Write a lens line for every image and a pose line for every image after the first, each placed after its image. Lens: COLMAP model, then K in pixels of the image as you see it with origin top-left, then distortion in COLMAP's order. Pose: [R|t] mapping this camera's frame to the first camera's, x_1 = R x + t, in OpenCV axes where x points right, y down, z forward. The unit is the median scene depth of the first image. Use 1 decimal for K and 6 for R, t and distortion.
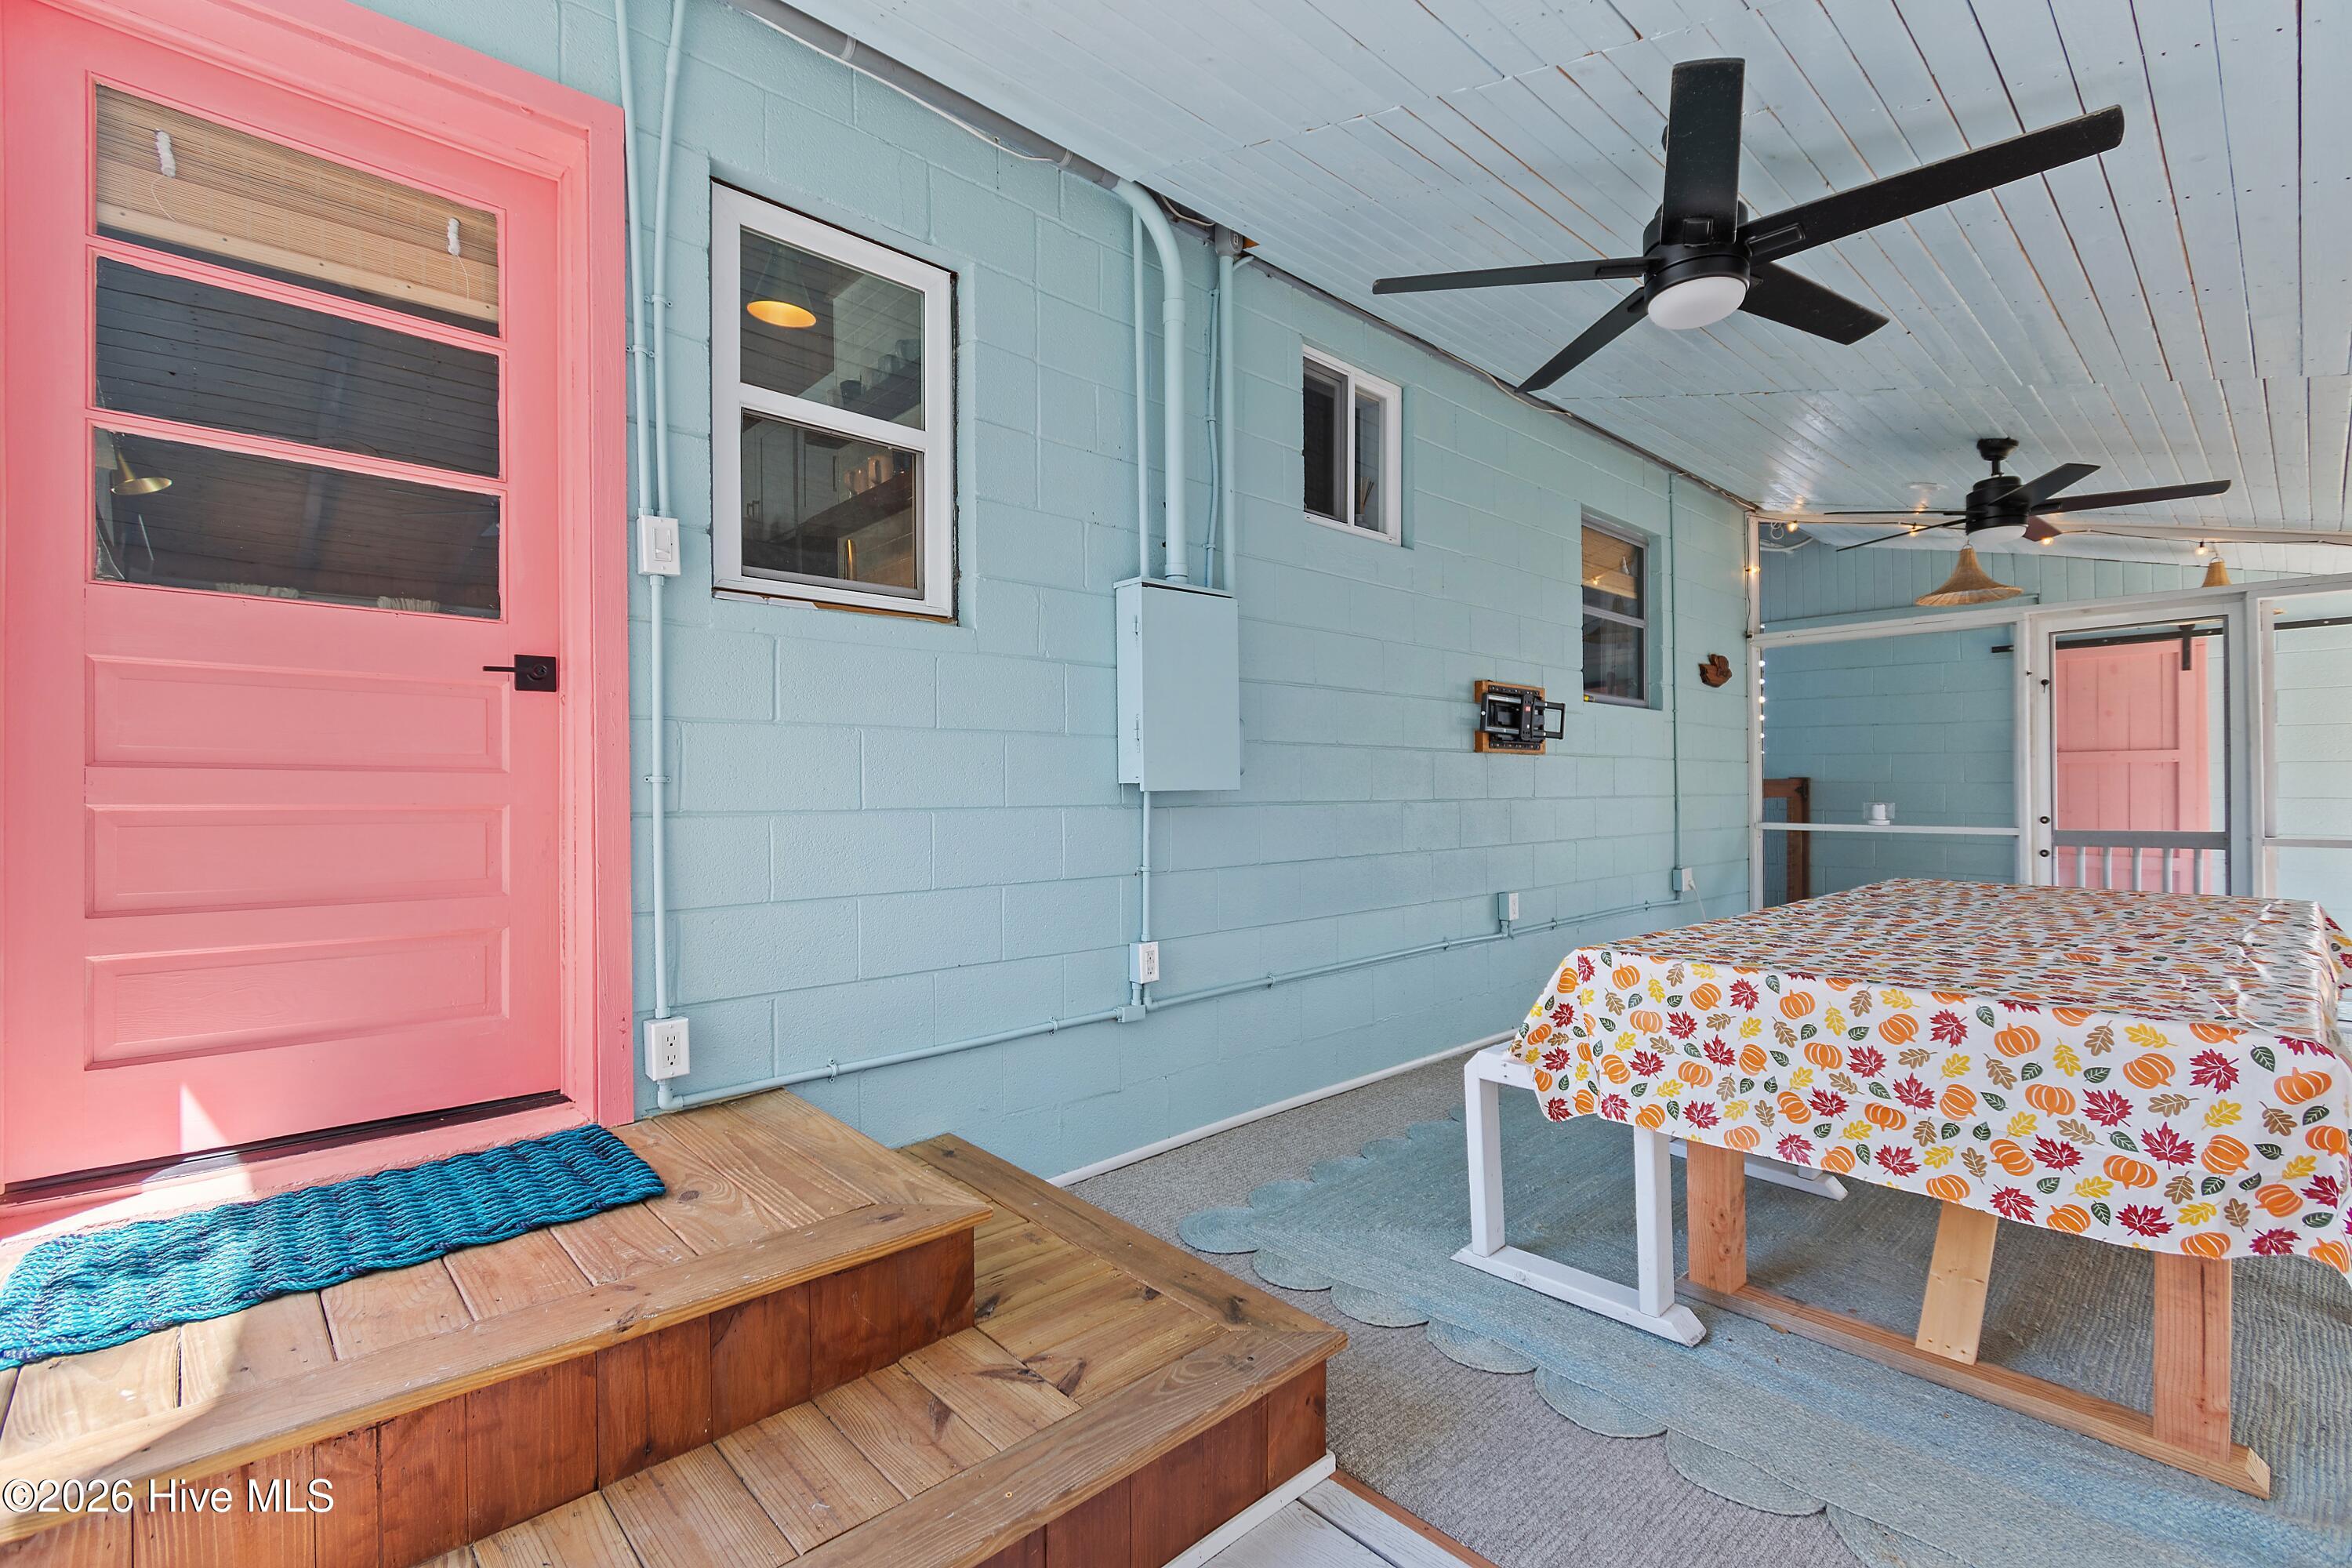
lens RADIAL K [[1036.1, 0, 1176.8], [0, 1036.1, 786.4], [0, 0, 1]] dist [0.004979, -0.002996]
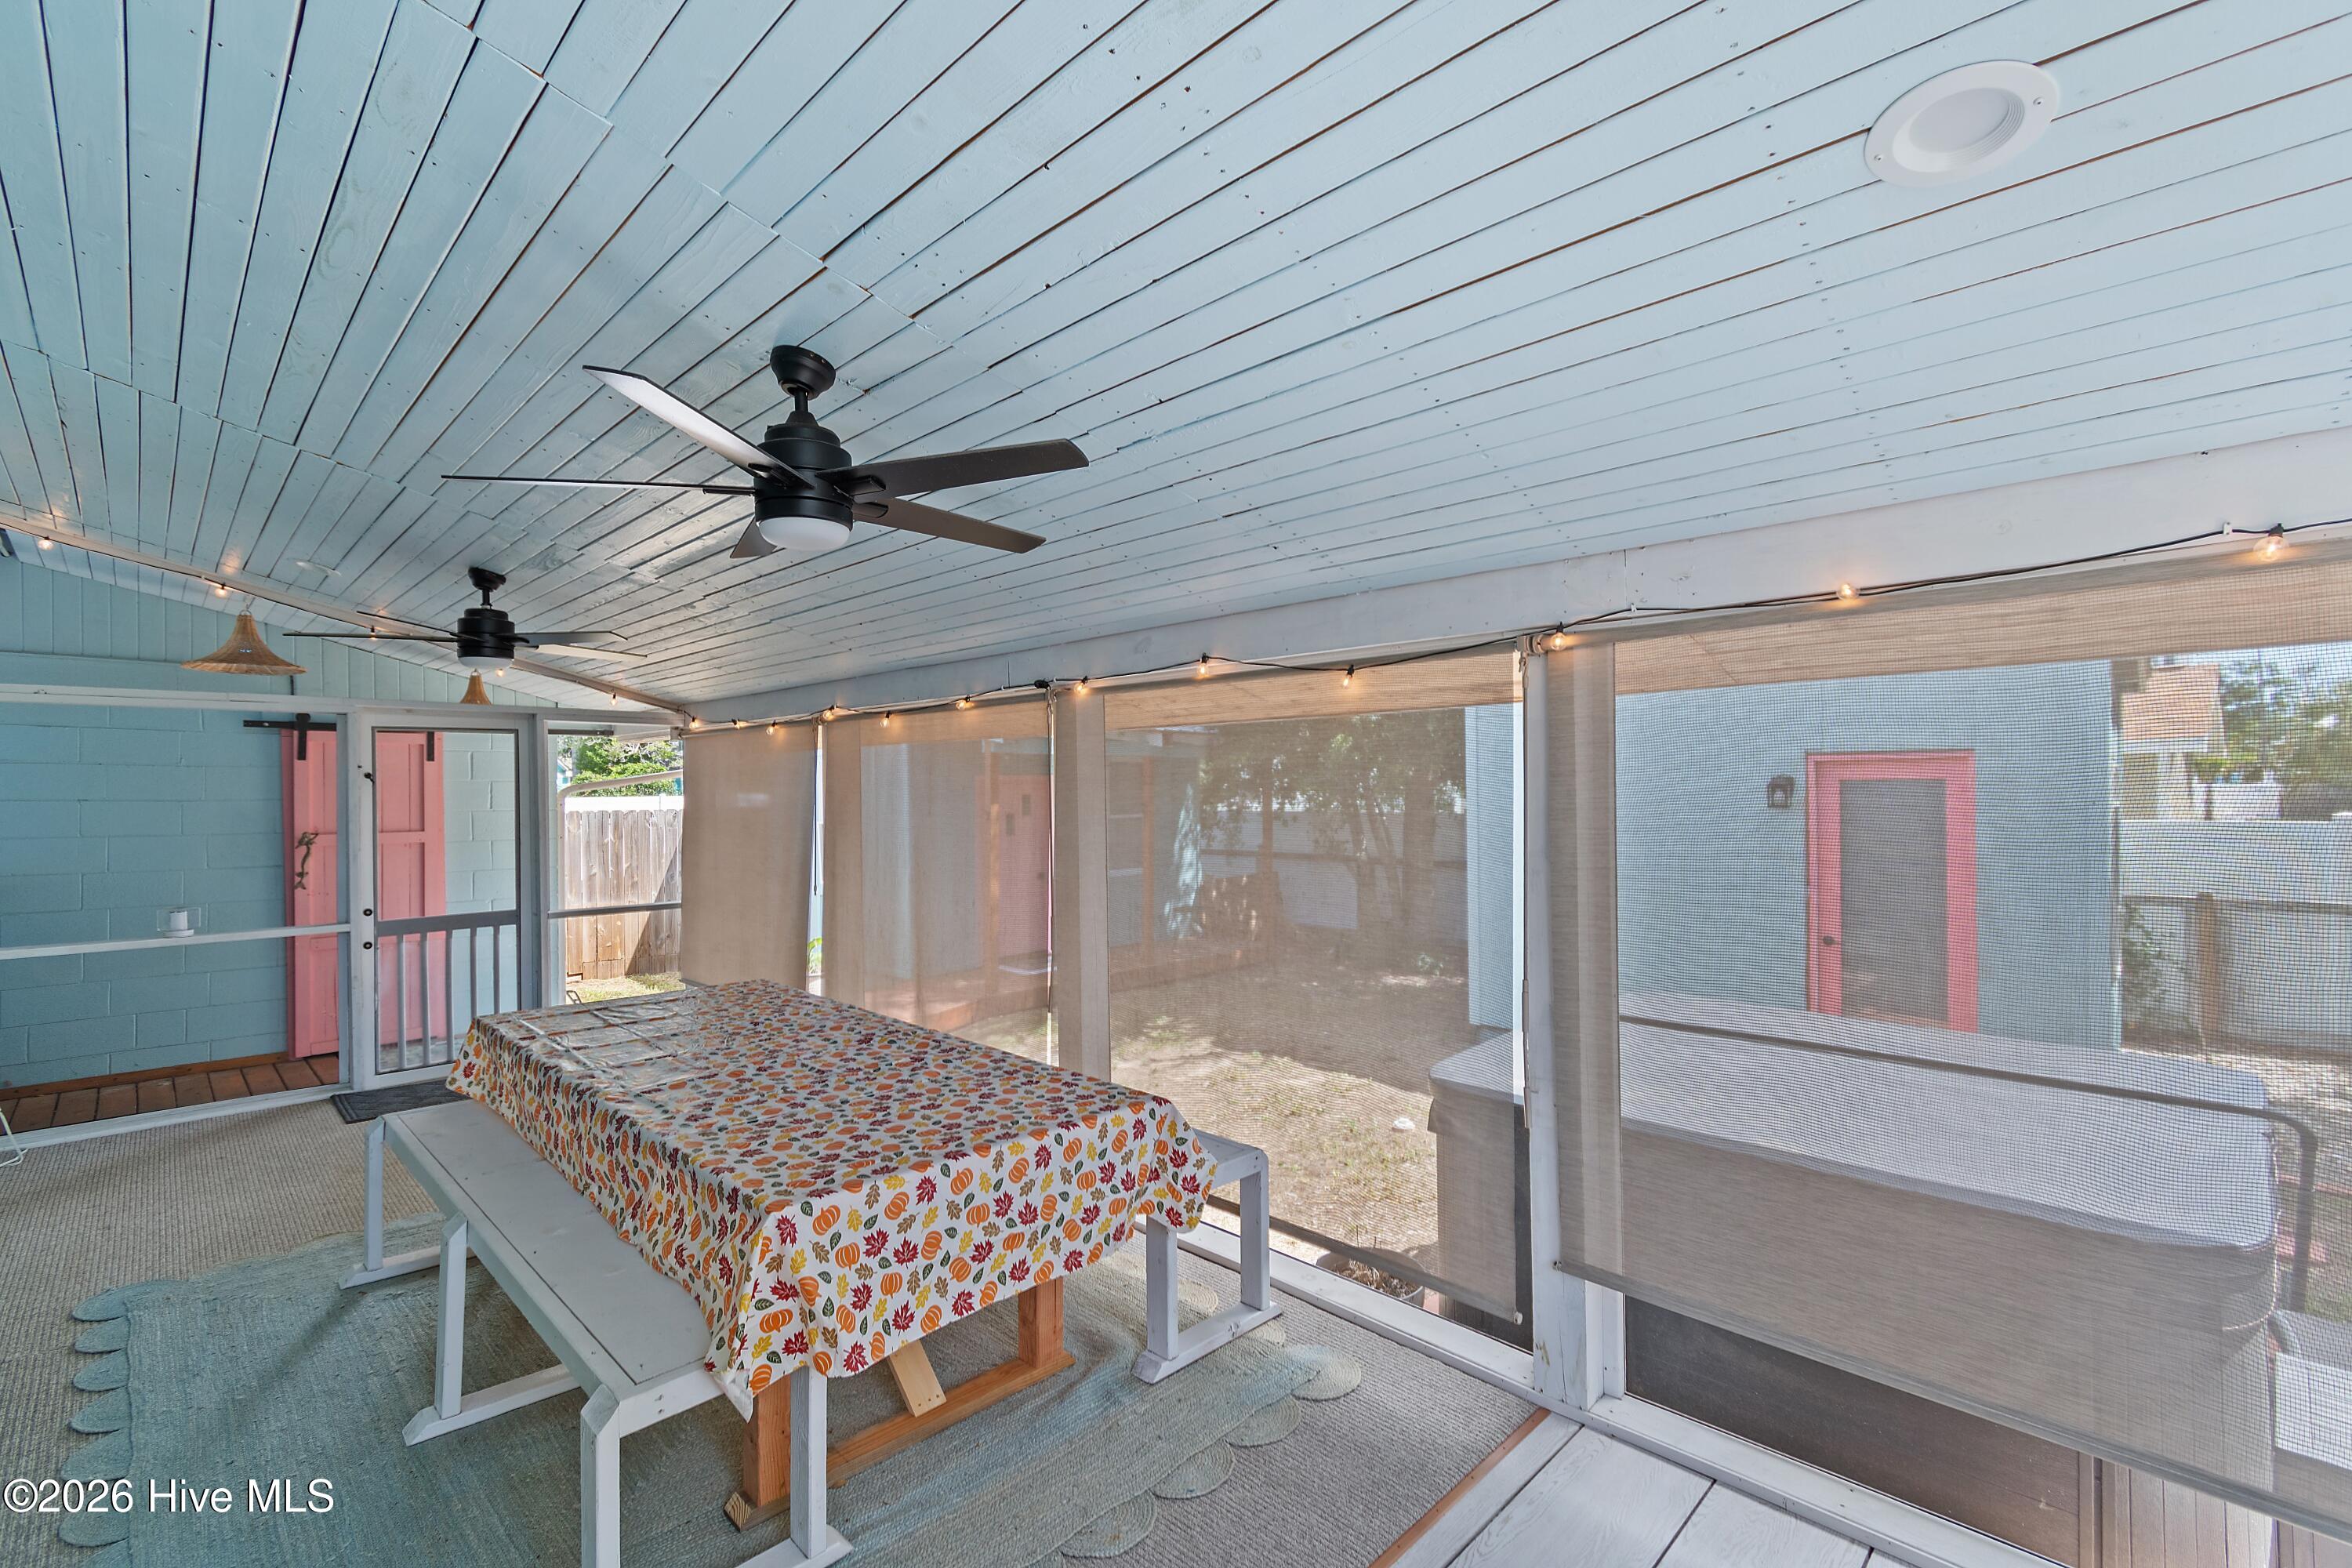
lens RADIAL K [[1031.2, 0, 1167.7], [0, 1031.2, 748.6], [0, 0, 1]] dist [0.012324, -0.000011]
pose [[-0.034284, 0.043040, 0.998485, -0.594750], [0.007274, 0.999057, -0.042815, -0.224463], [-0.999386, 0.005795, -0.034565, 0.739682]]
